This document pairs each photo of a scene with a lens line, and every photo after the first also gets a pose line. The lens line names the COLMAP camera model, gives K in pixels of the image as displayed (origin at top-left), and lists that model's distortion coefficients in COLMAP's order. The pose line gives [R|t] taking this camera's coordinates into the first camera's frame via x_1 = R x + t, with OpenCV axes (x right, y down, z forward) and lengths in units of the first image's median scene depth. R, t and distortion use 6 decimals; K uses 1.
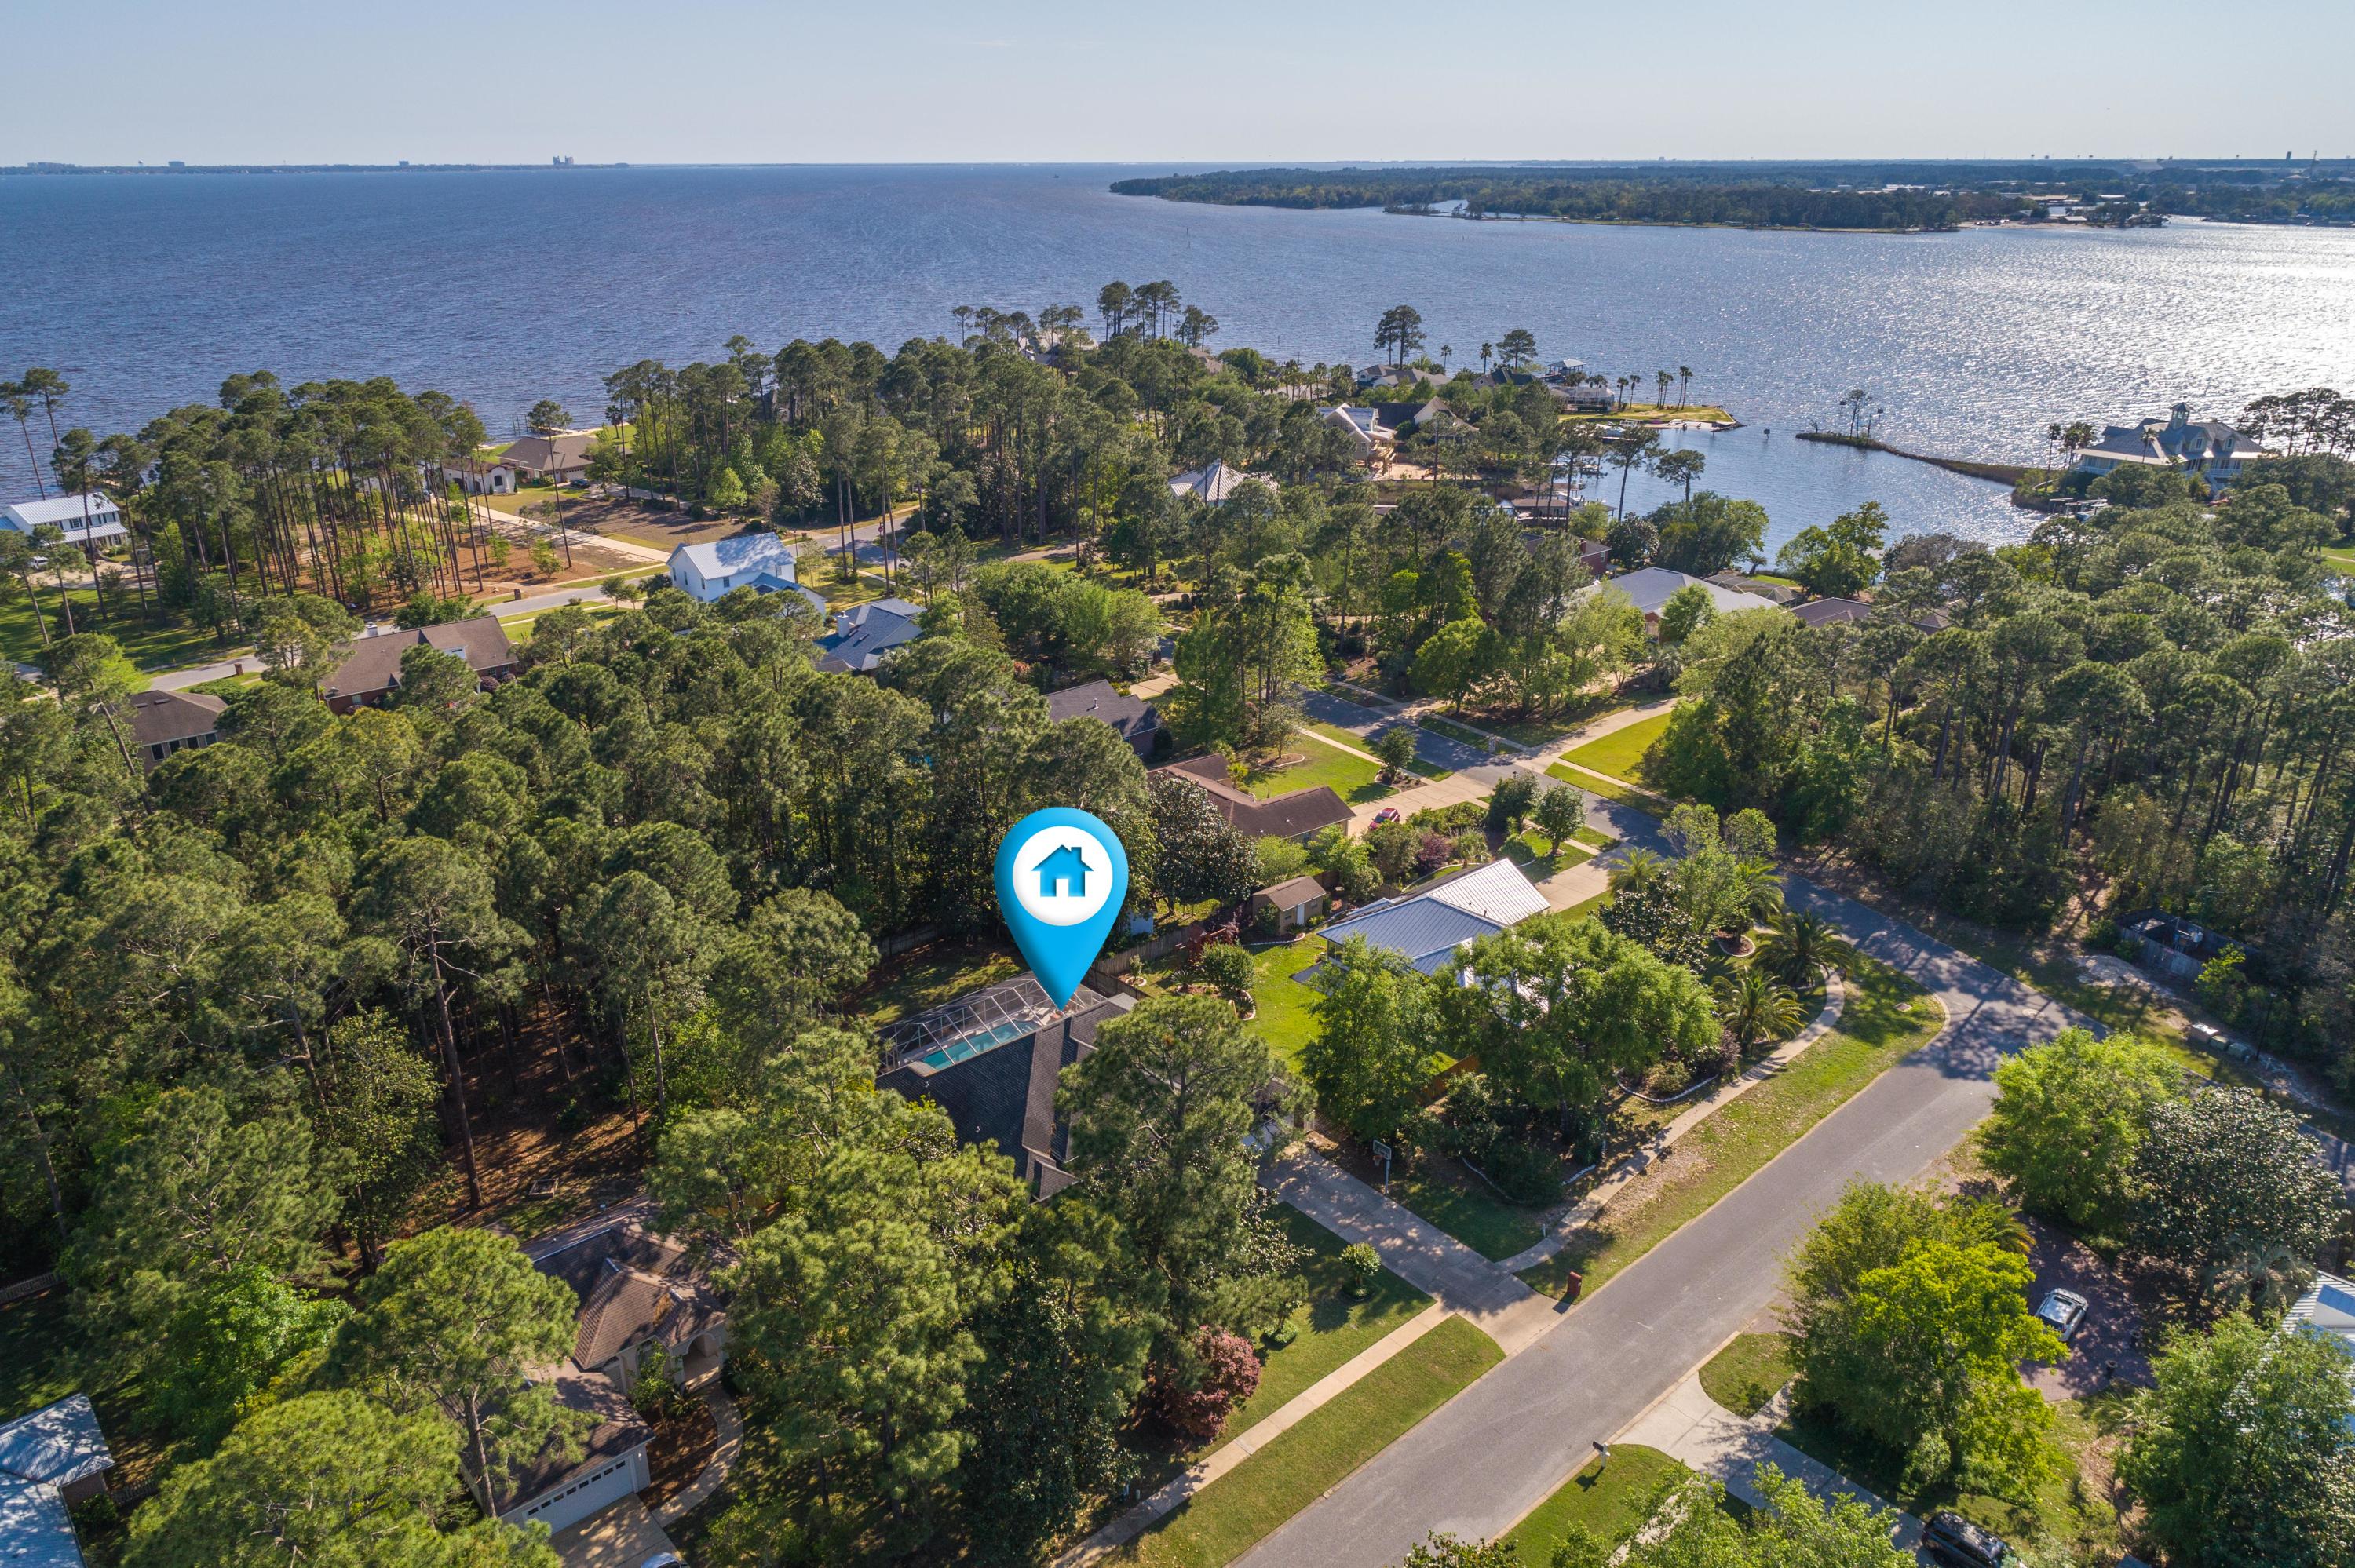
lens RADIAL K [[1615.0, 0, 1177.1], [0, 1615.0, 794.8], [0, 0, 1]] dist [-0.003015, 0.000036]
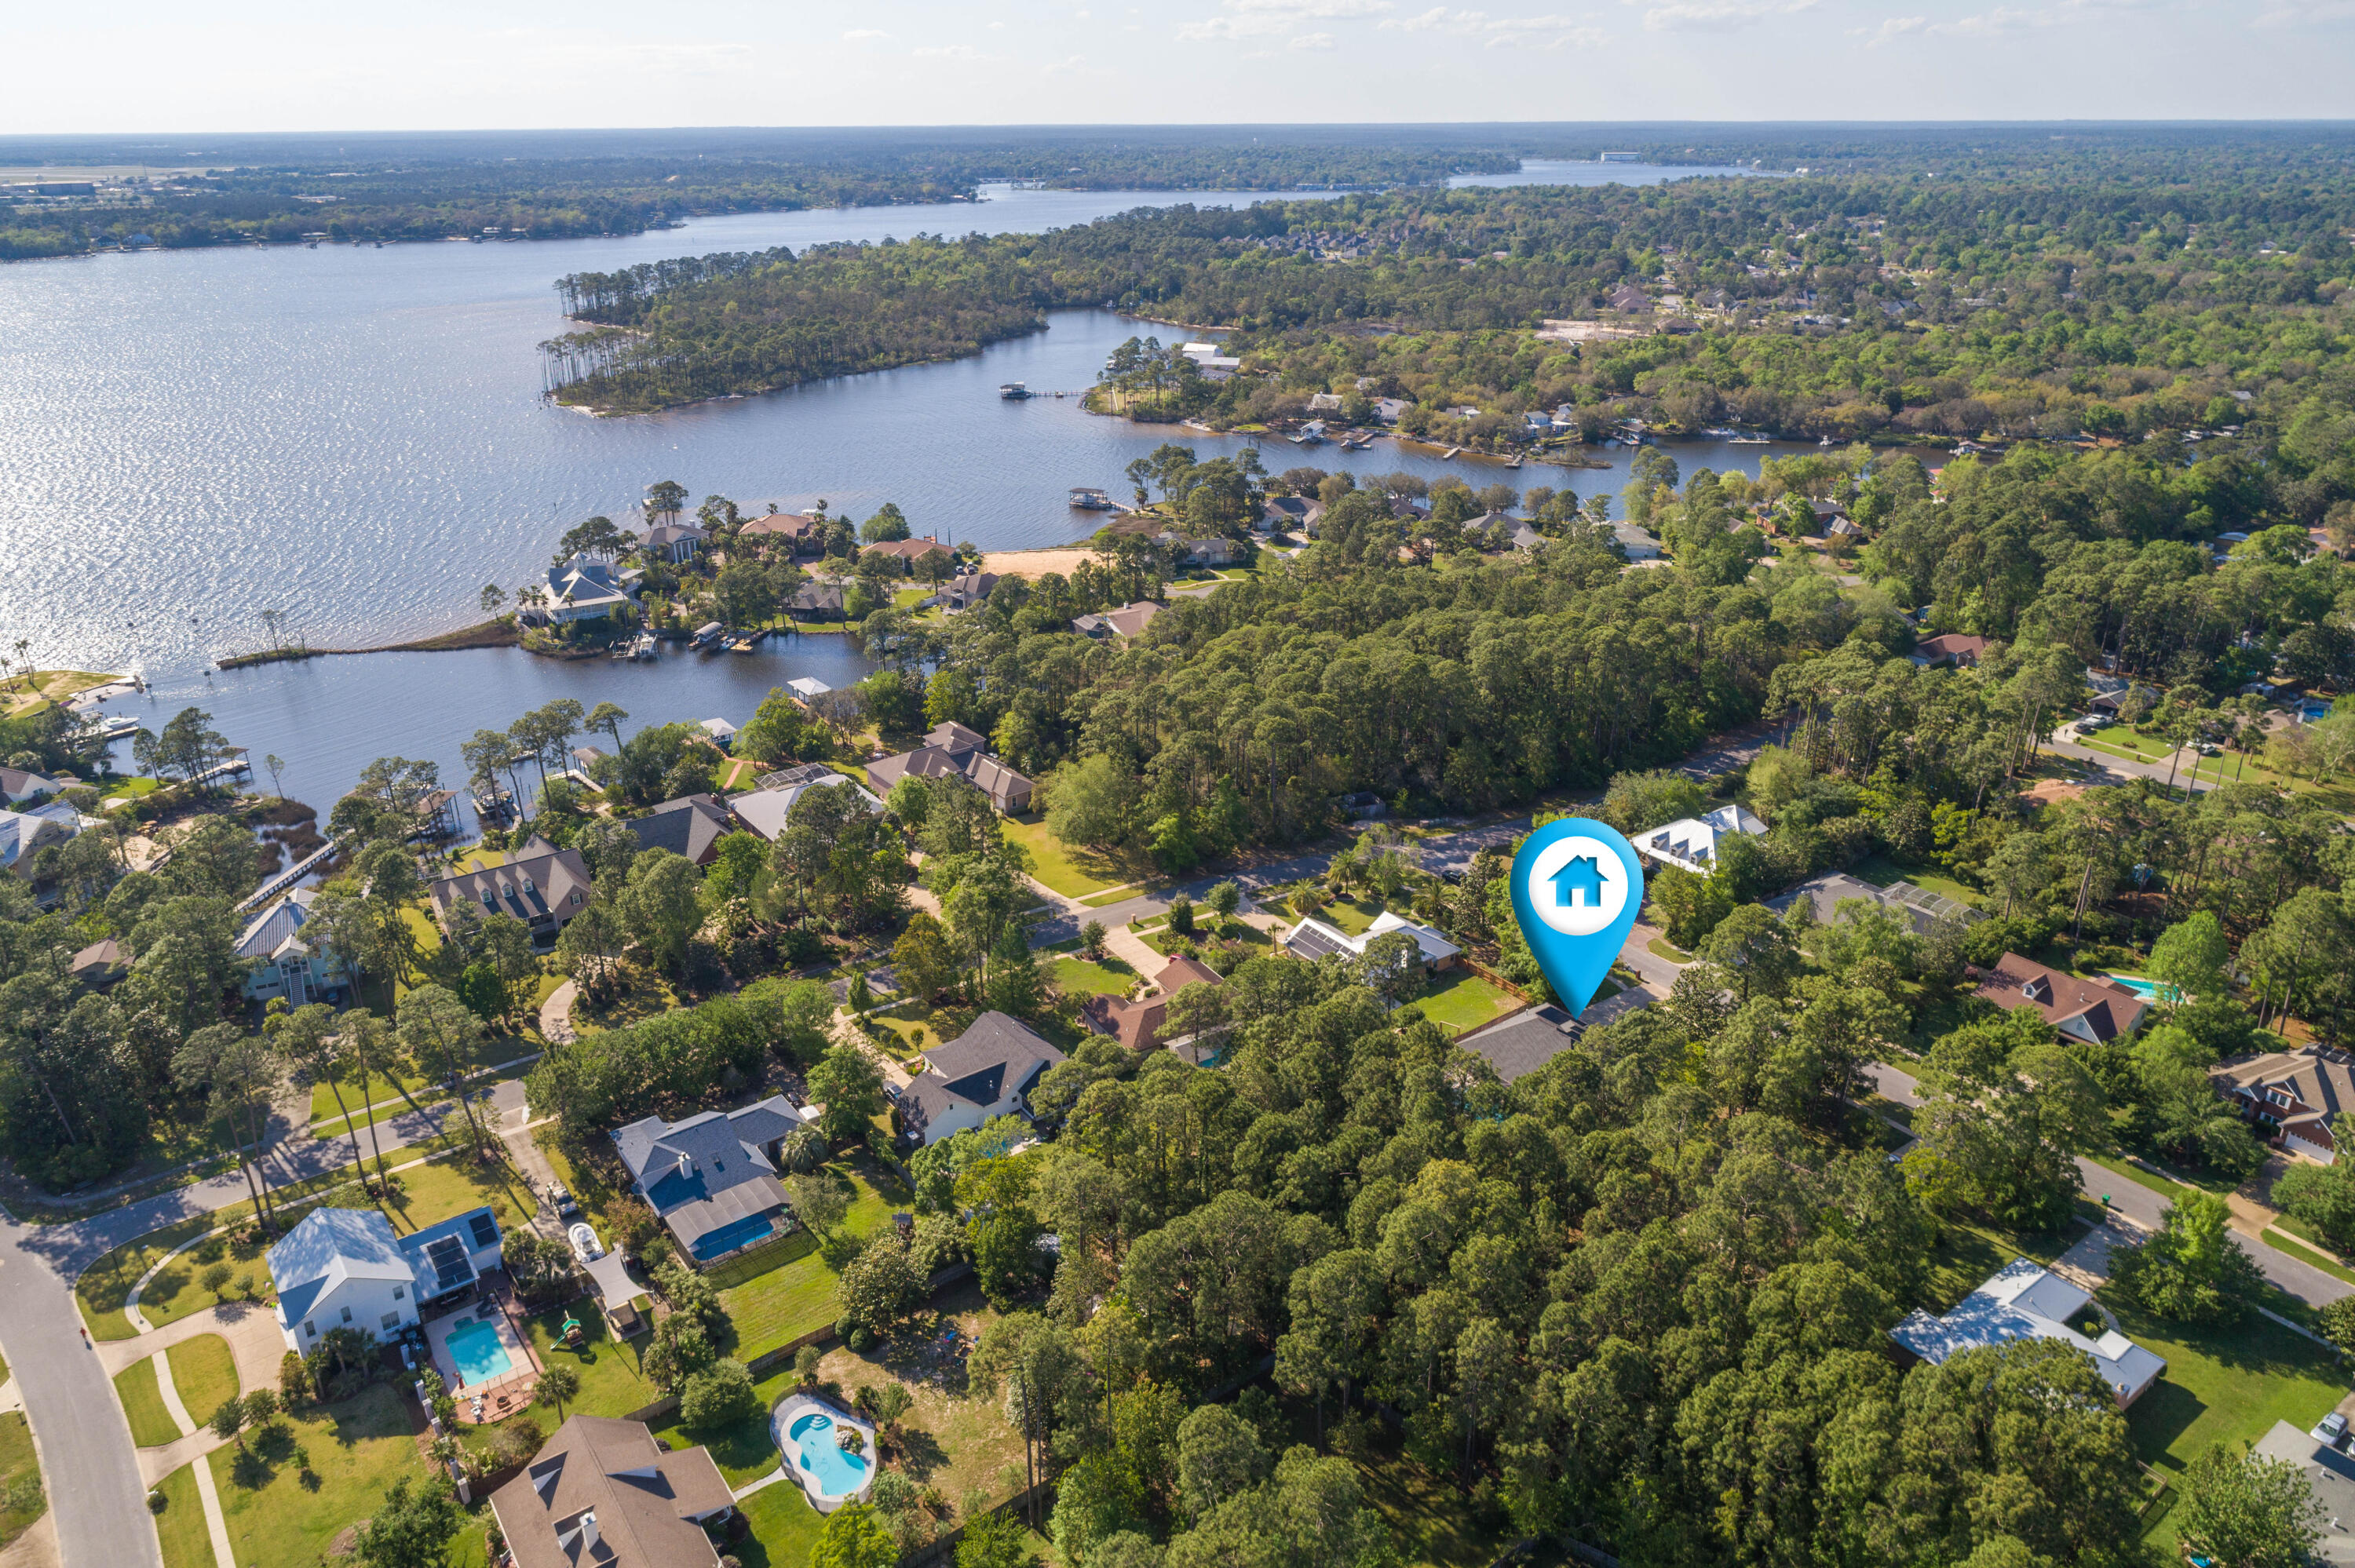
lens RADIAL K [[1577.7, 0, 1182.7], [0, 1577.7, 780.8], [0, 0, 1]] dist [-0.003485, 0.002874]
pose [[0.095128, -0.384086, 0.918384, -1.433761], [0.373158, 0.869055, 0.324803, -0.750898], [-0.922878, 0.311805, 0.225996, 0.713793]]
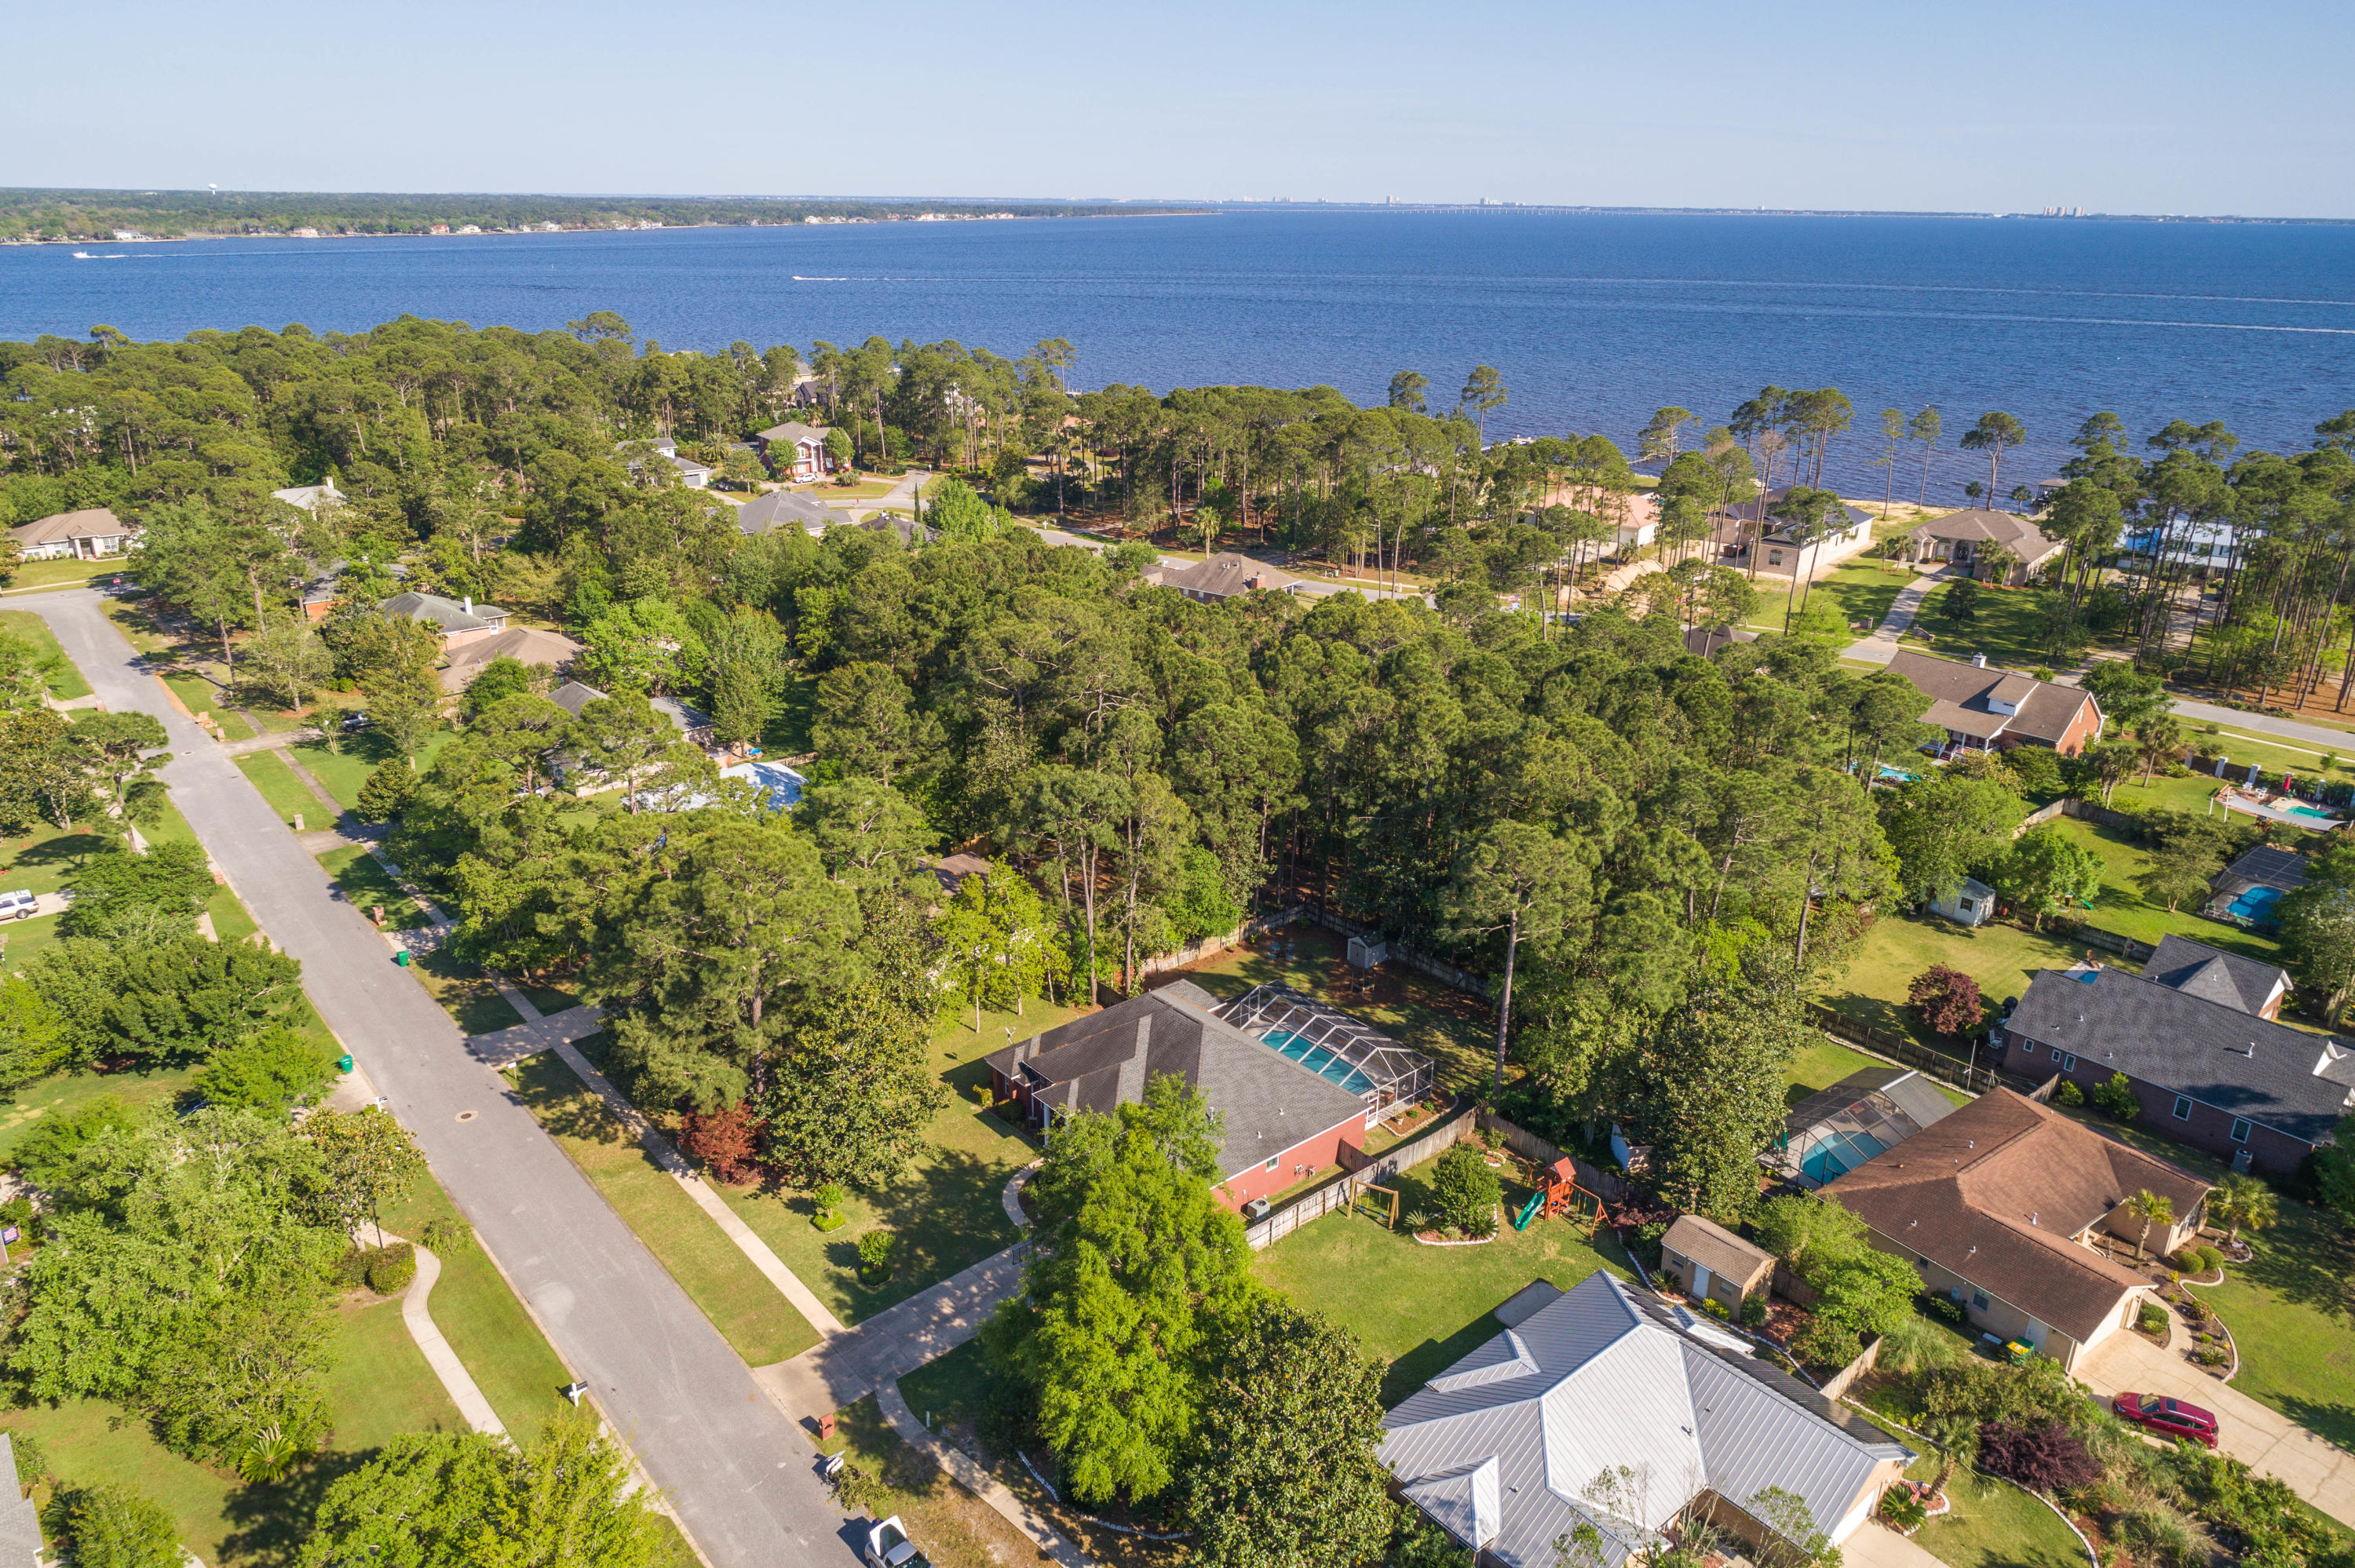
lens RADIAL K [[1577.7, 0, 1182.7], [0, 1577.7, 780.8], [0, 0, 1]] dist [-0.003485, 0.002874]
pose [[-0.024574, 0.346666, -0.937667, 0.649868], [-0.376516, 0.865674, 0.329917, -0.250782], [0.926084, 0.361153, 0.109252, 0.675130]]
